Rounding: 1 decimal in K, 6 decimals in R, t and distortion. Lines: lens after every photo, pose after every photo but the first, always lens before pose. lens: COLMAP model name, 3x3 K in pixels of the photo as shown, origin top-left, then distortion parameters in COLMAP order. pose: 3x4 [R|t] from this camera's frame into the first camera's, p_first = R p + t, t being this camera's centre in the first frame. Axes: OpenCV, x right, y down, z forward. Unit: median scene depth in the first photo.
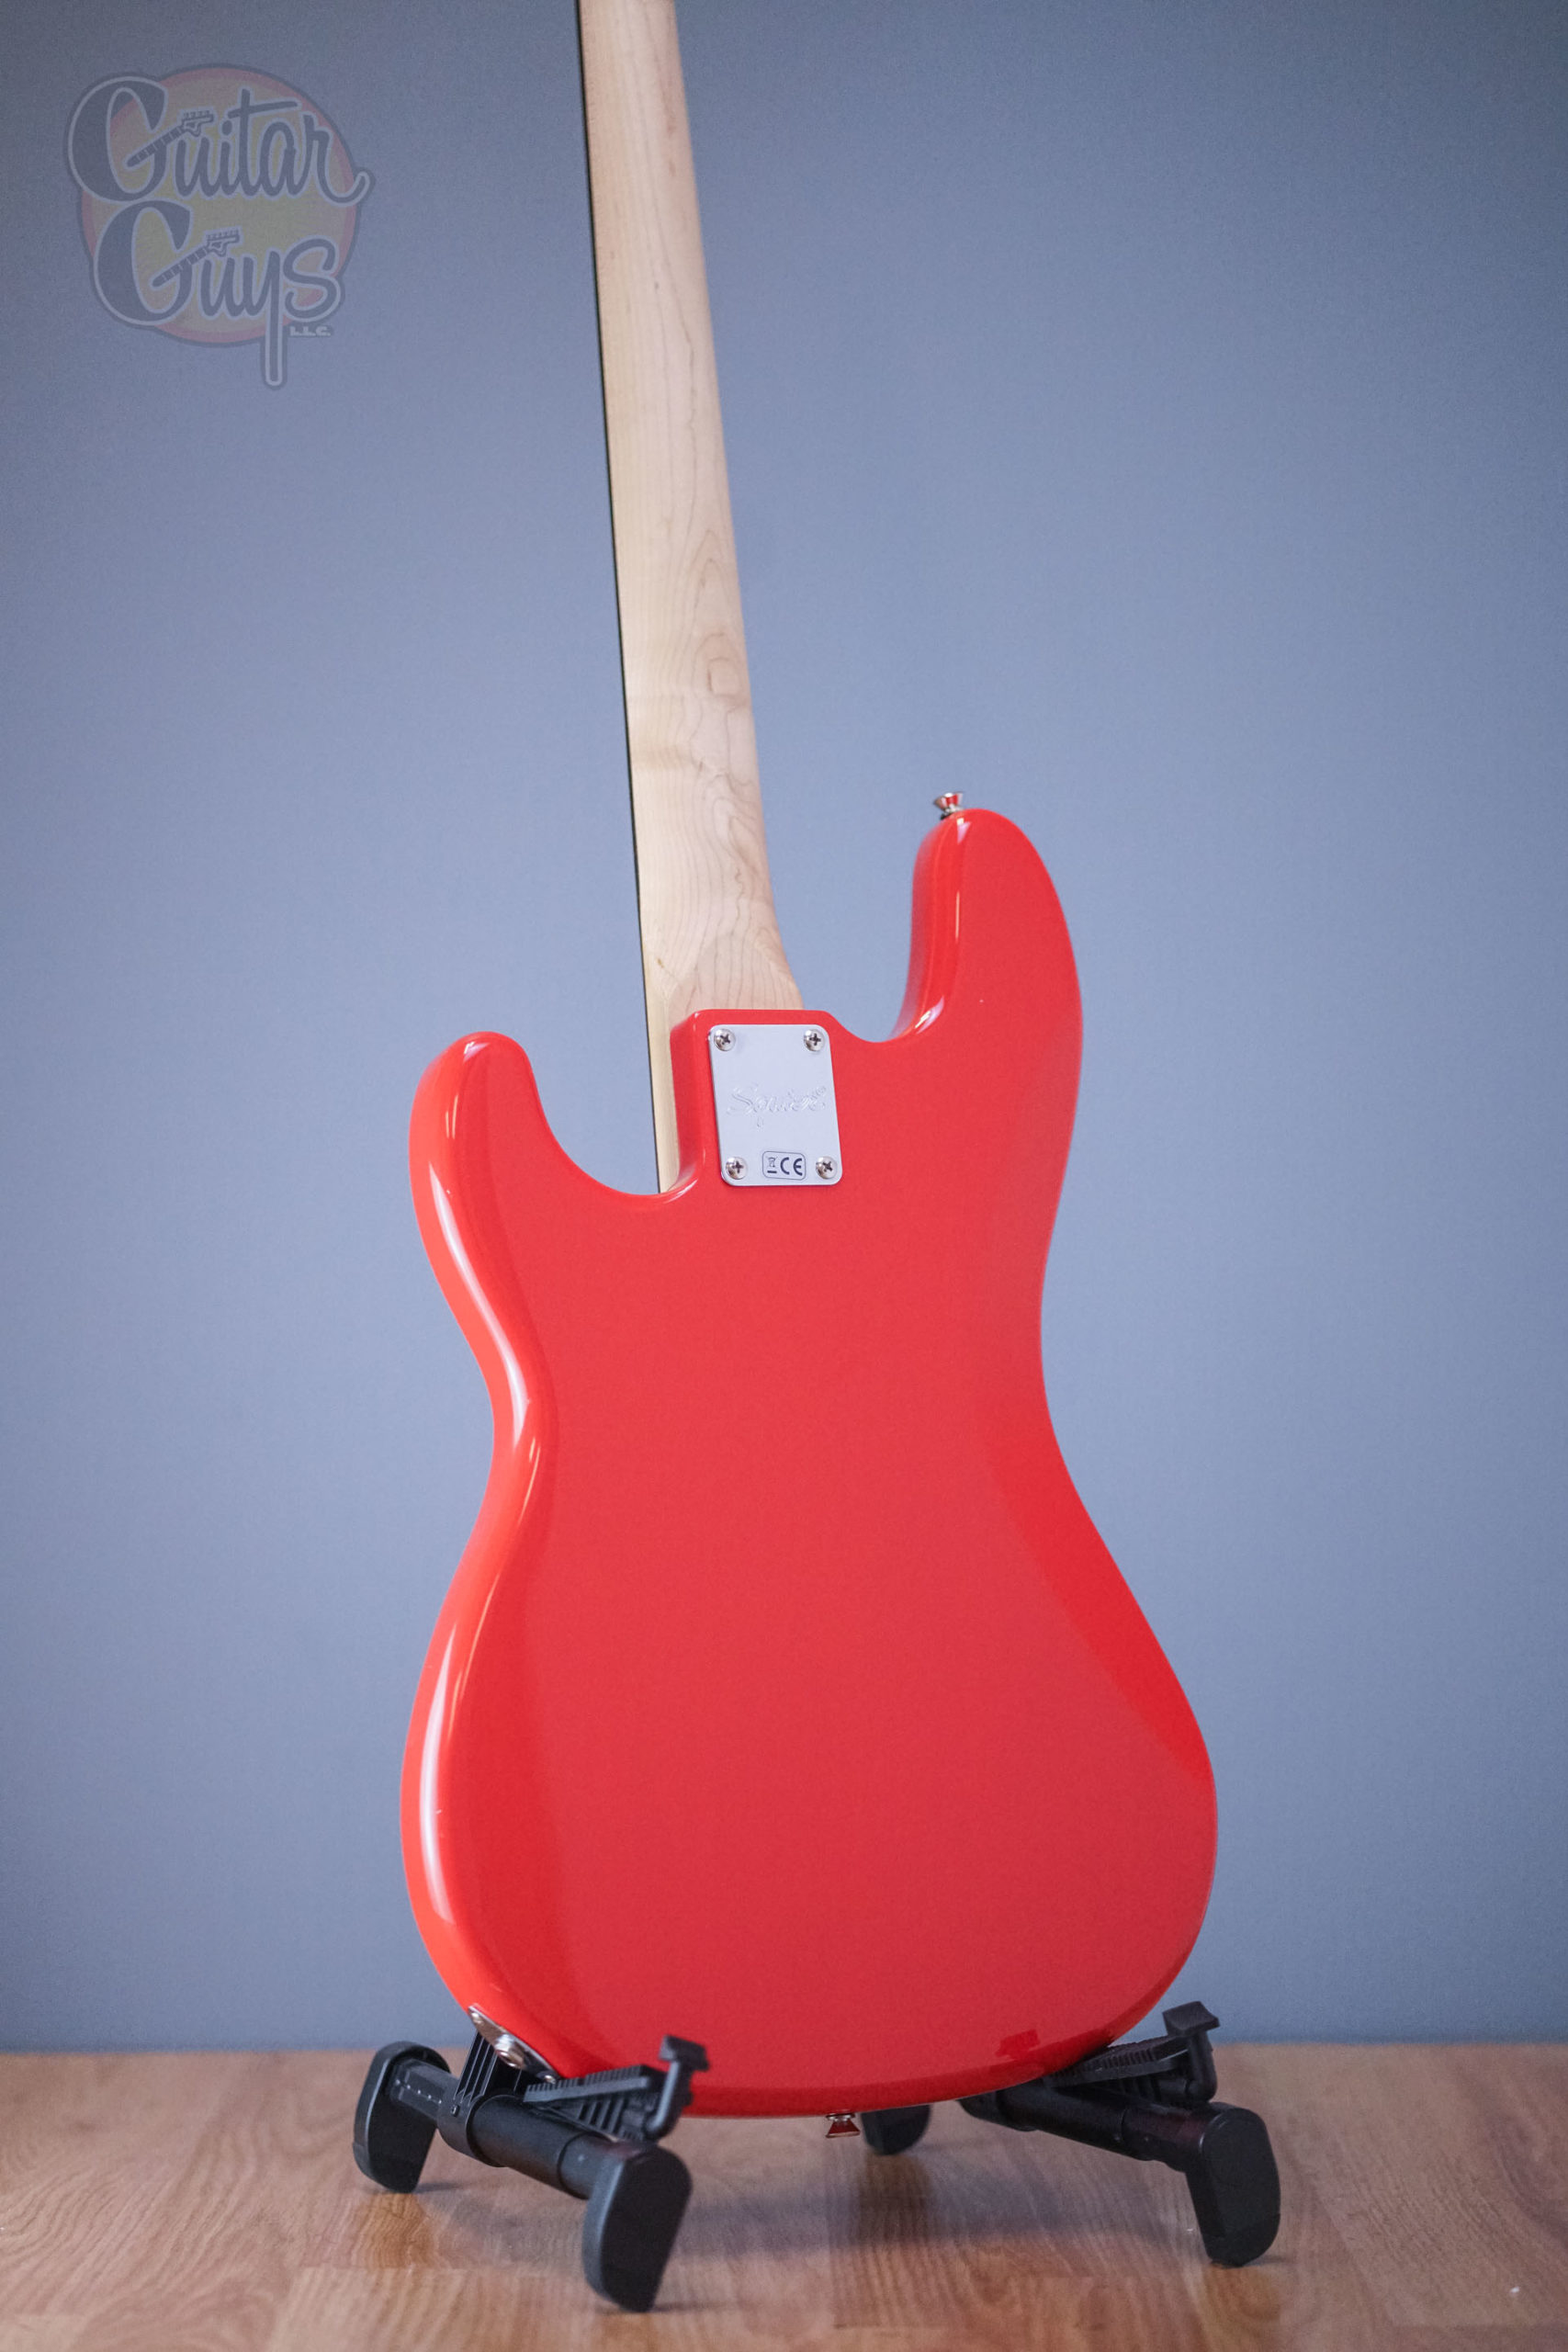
lens RADIAL K [[5930.3, 0, 784.0], [0, 5930.3, 1176.0], [0, 0, 1]] dist [0.115403, -0.111039]
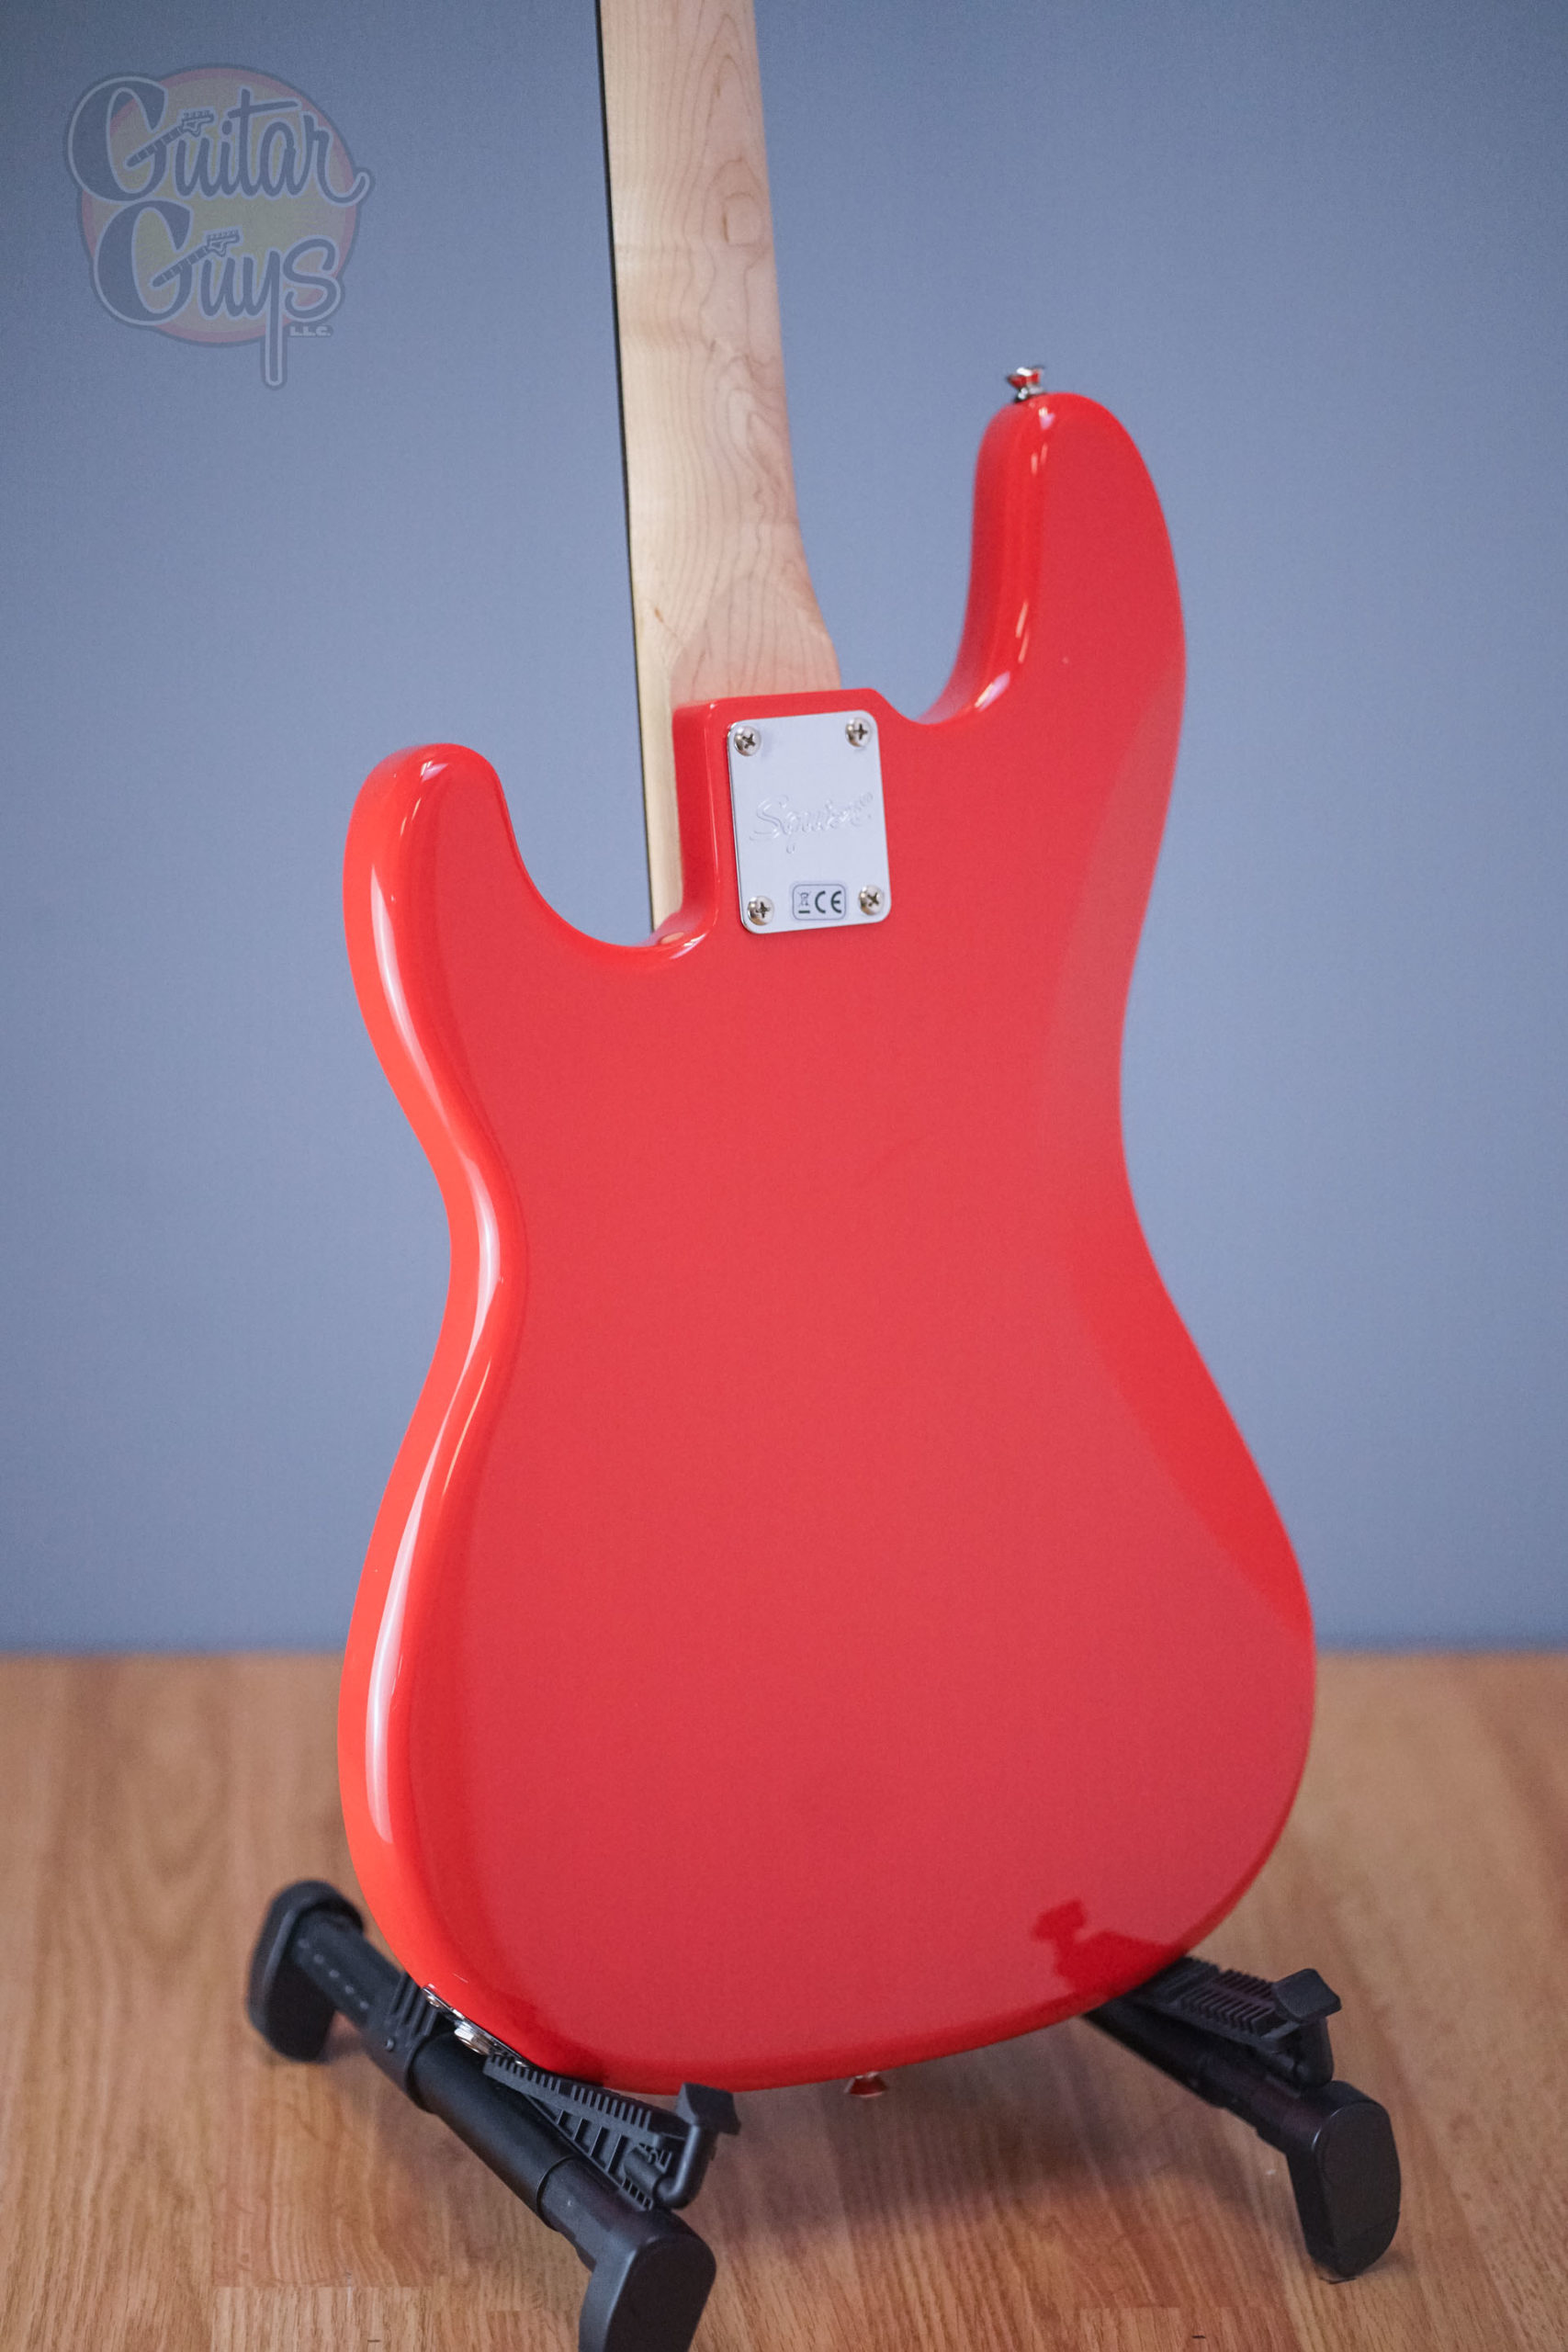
lens RADIAL K [[5930.3, 0, 784.0], [0, 5930.3, 1176.0], [0, 0, 1]] dist [0.115403, -0.111039]
pose [[0.996675, 0.008377, 0.081054, -0.067380], [-0.030953, 0.959064, 0.281492, -0.186178], [-0.075377, -0.283065, 0.956134, 0.243069]]
